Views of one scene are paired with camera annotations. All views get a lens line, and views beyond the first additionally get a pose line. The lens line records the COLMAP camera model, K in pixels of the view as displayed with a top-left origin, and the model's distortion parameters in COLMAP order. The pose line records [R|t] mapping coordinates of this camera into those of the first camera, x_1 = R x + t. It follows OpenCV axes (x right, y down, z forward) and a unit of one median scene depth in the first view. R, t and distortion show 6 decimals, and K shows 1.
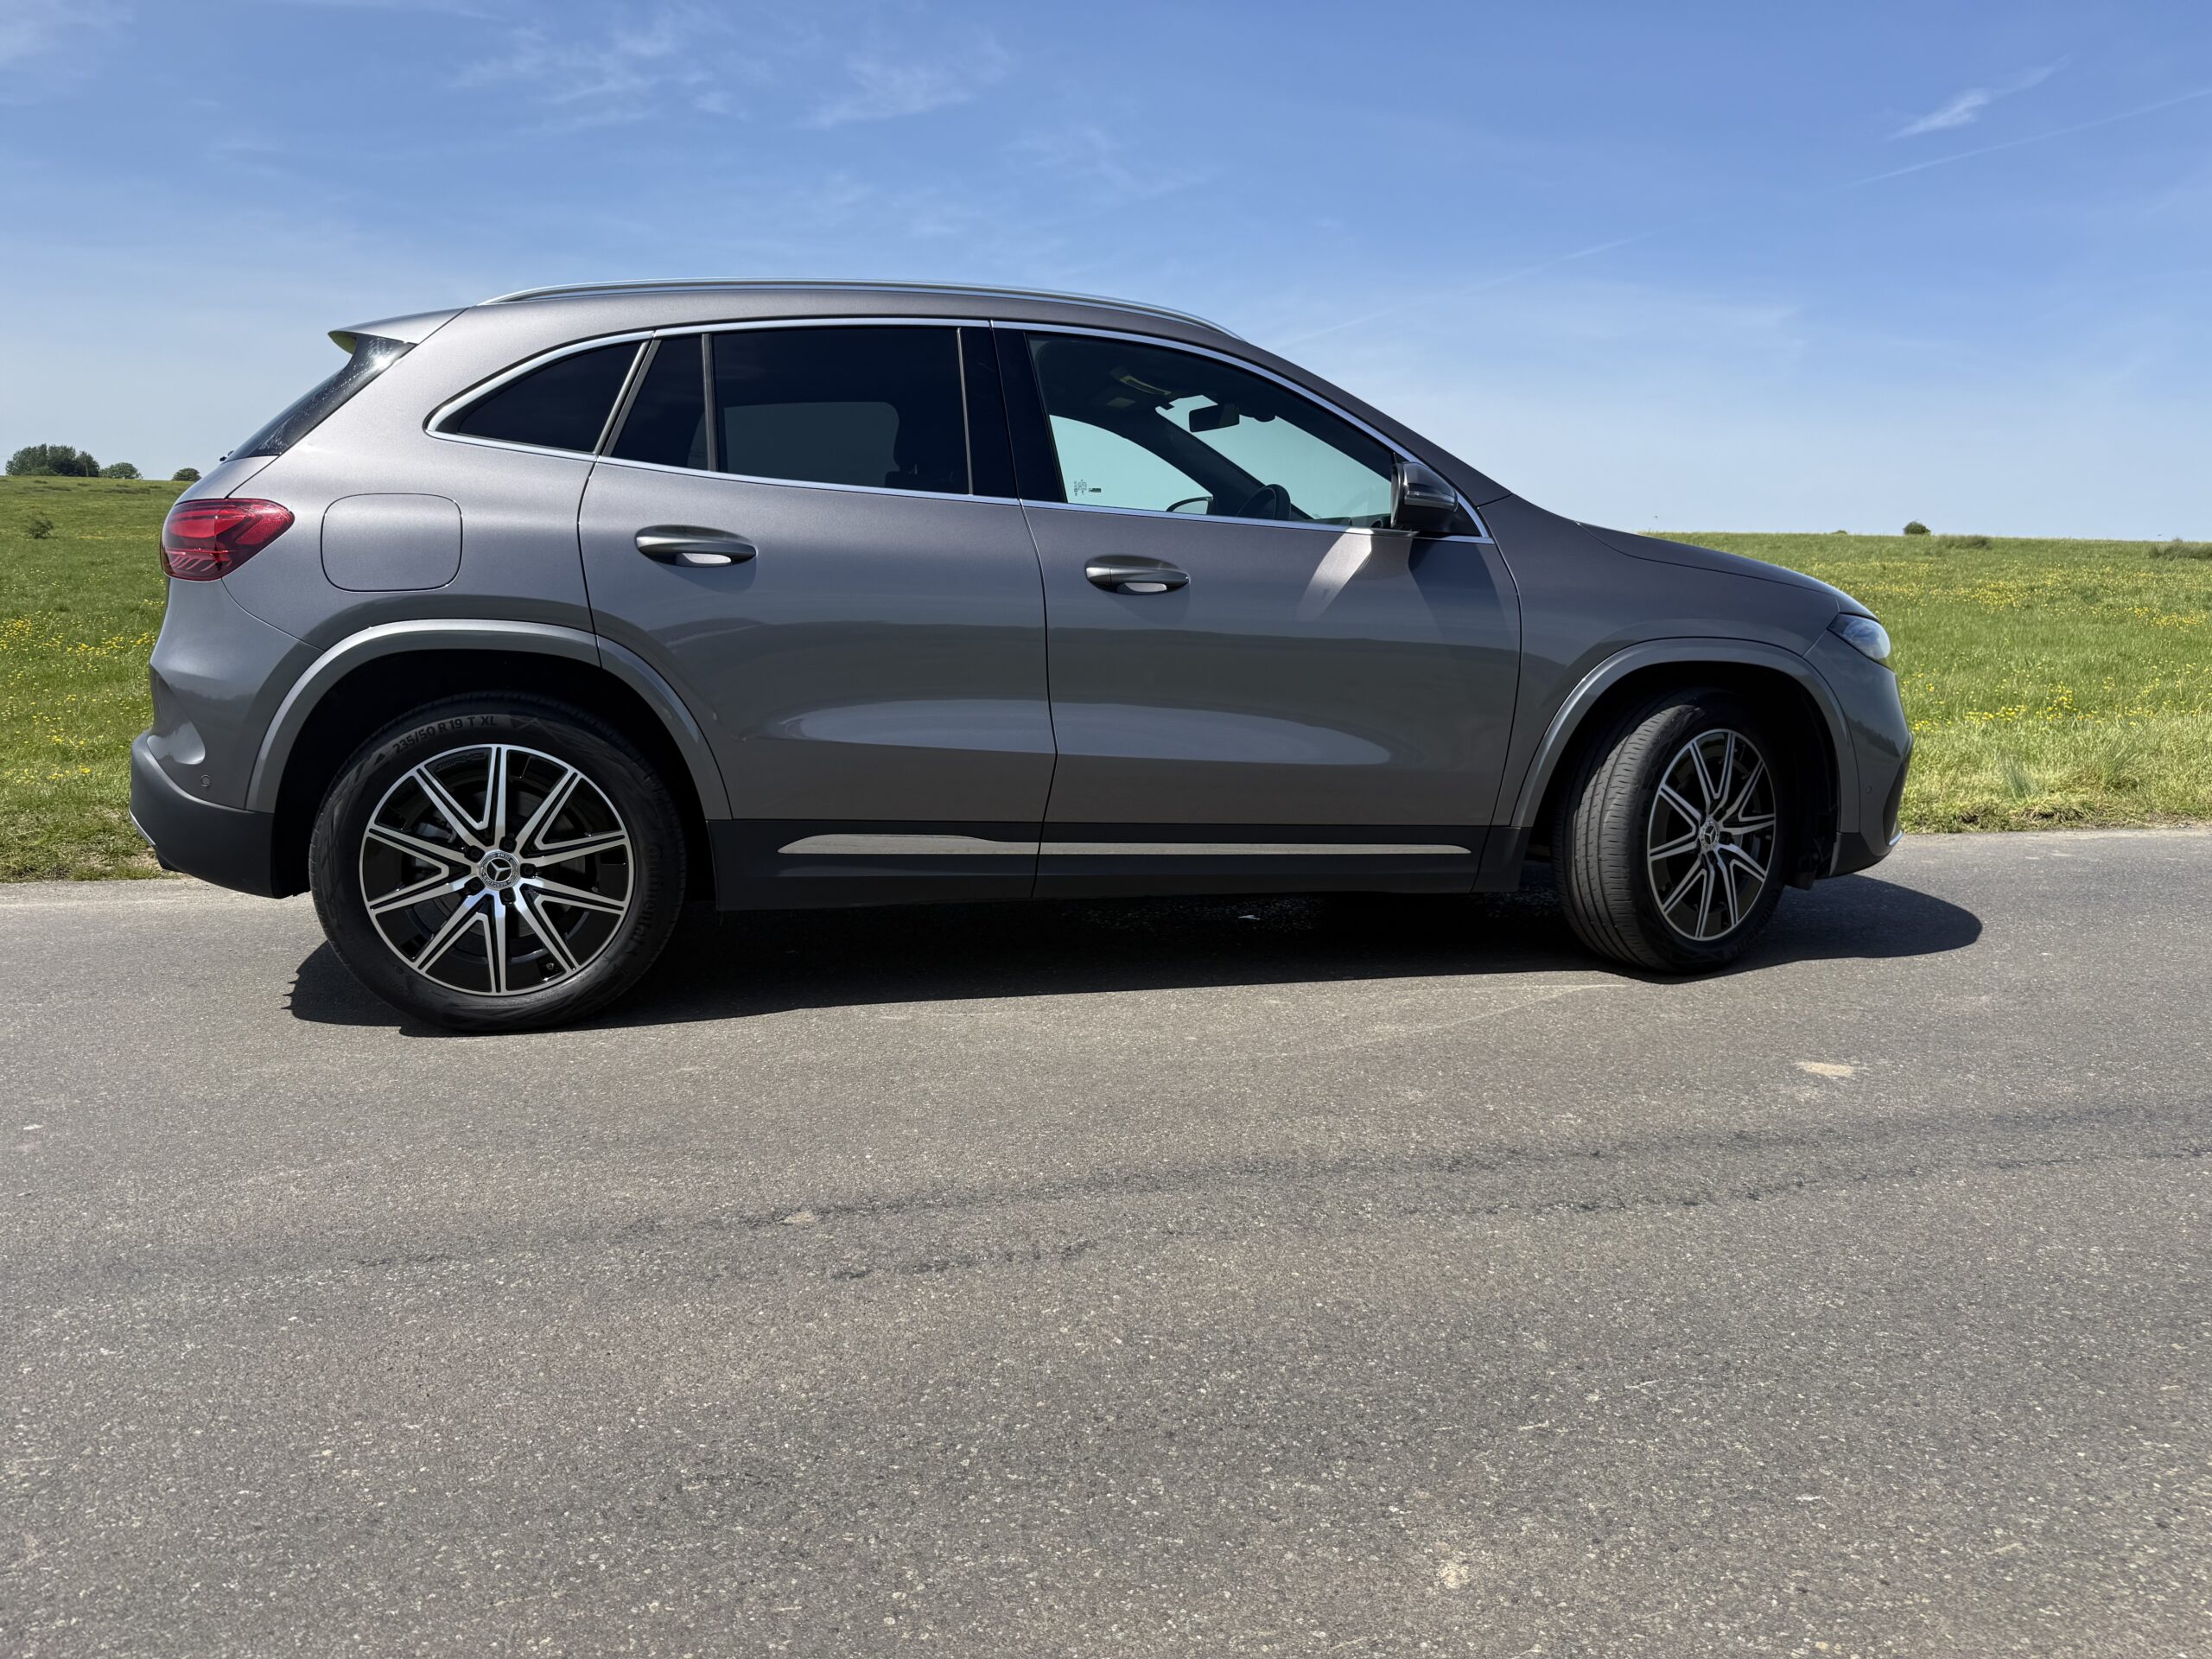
lens RADIAL K [[1610.3, 0, 1128.6], [0, 1610.3, 834.9], [0, 0, 1]] dist [0.005373, -0.014892]
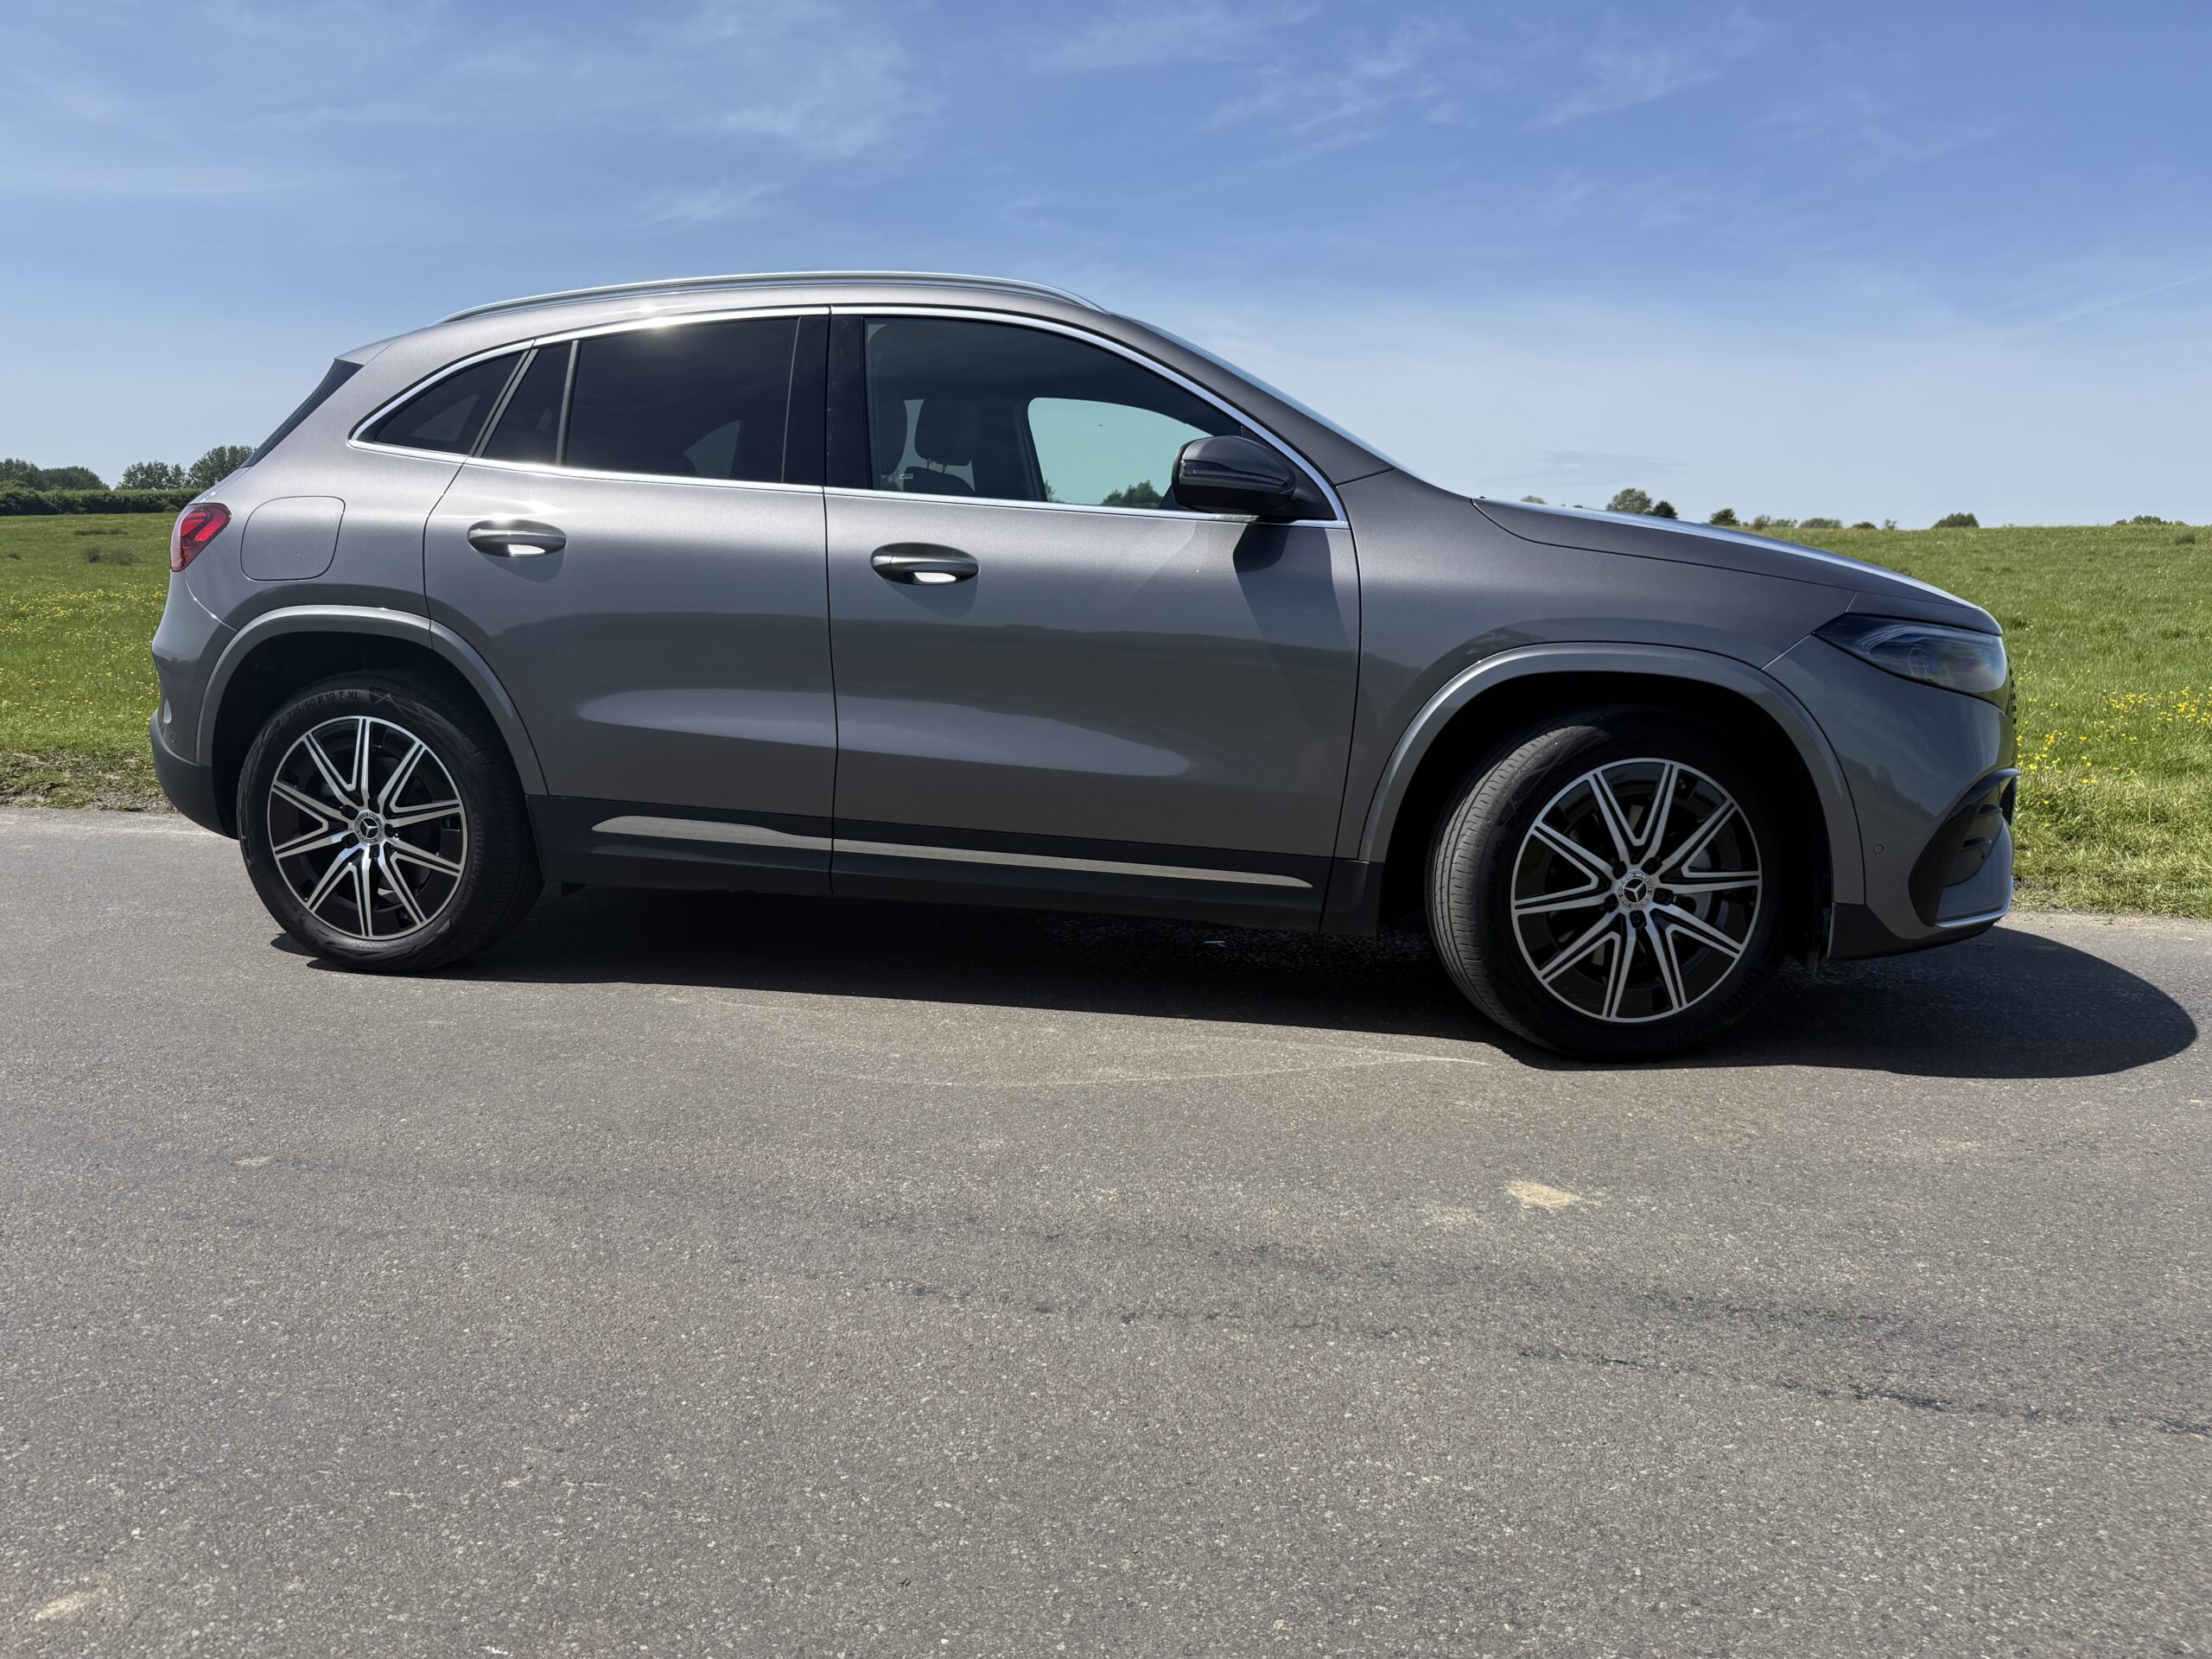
lens RADIAL K [[1610.3, 0, 1124.4], [0, 1610.3, 833.6], [0, 0, 1]] dist [0.005373, -0.014892]
pose [[0.901532, 0.067273, -0.427451, 0.526533], [-0.069309, 0.997537, 0.010817, -0.021391], [0.427126, 0.019875, 0.903974, 0.193088]]
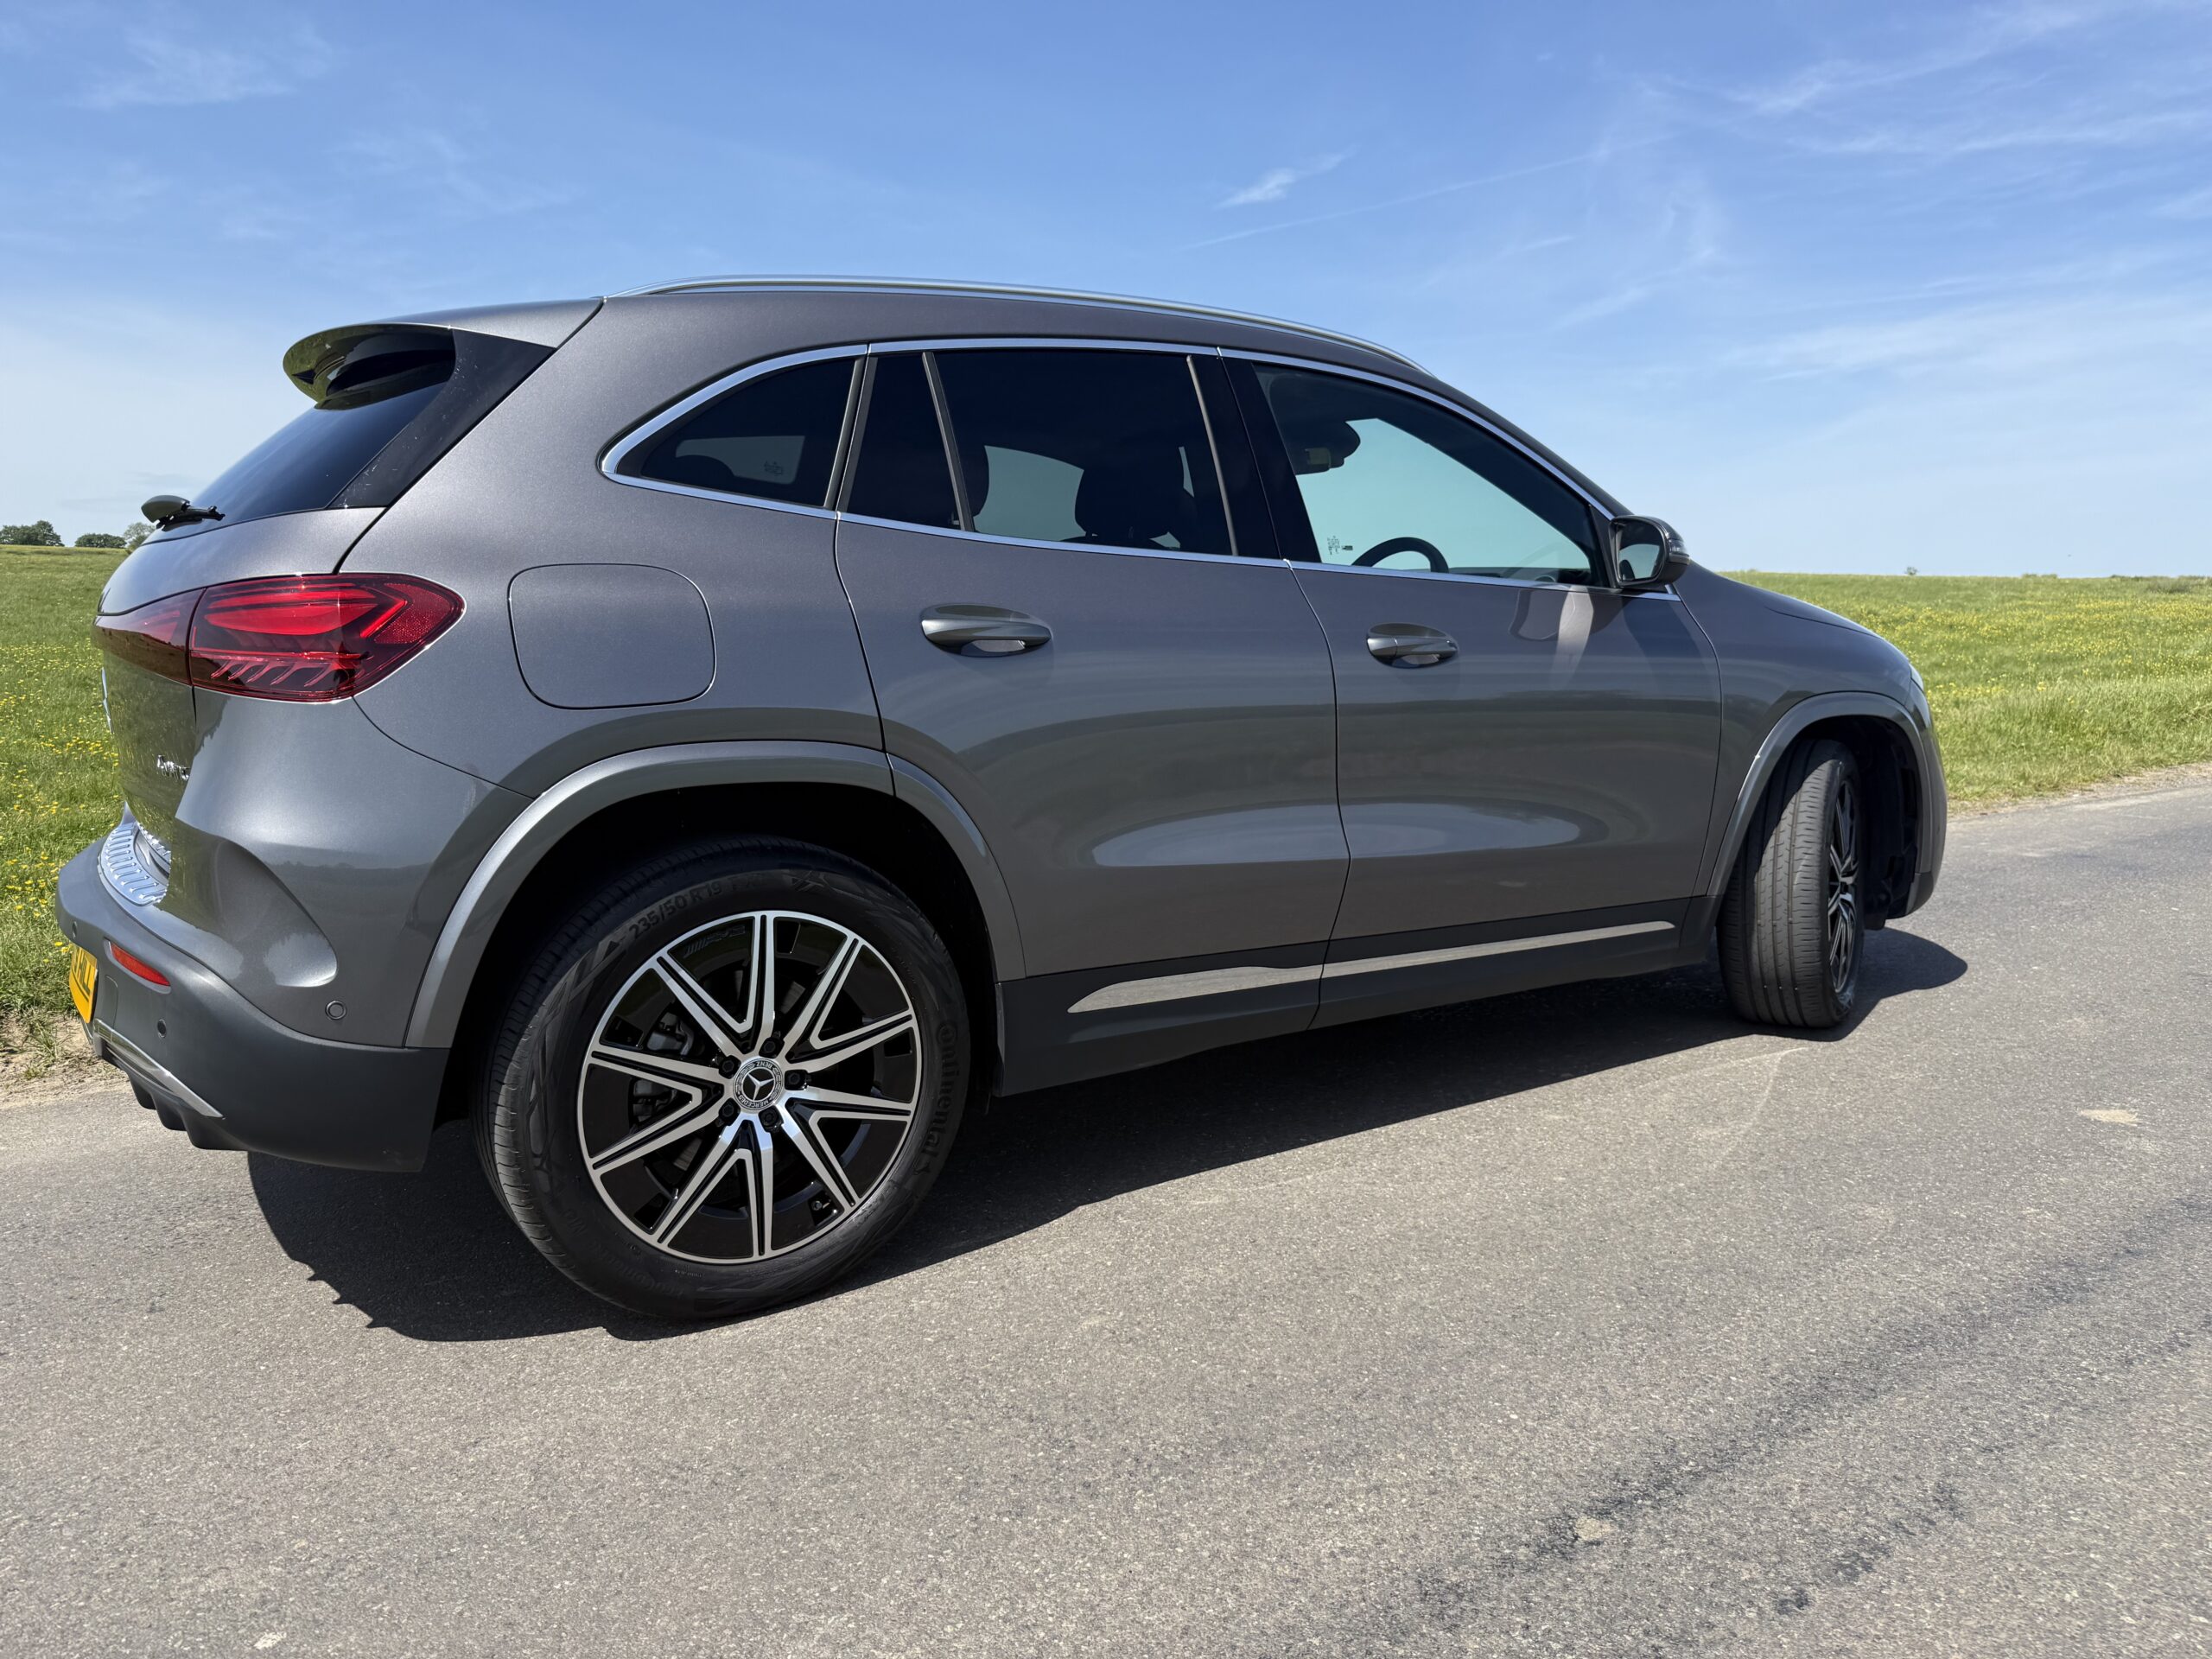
lens RADIAL K [[1610.3, 0, 1127.7], [0, 1610.3, 823.0], [0, 0, 1]] dist [0.005373, -0.014892]
pose [[0.927939, -0.068069, 0.366463, -0.458035], [0.077918, 0.996886, -0.012133, -0.067552], [-0.364496, 0.039813, 0.930353, 0.250687]]
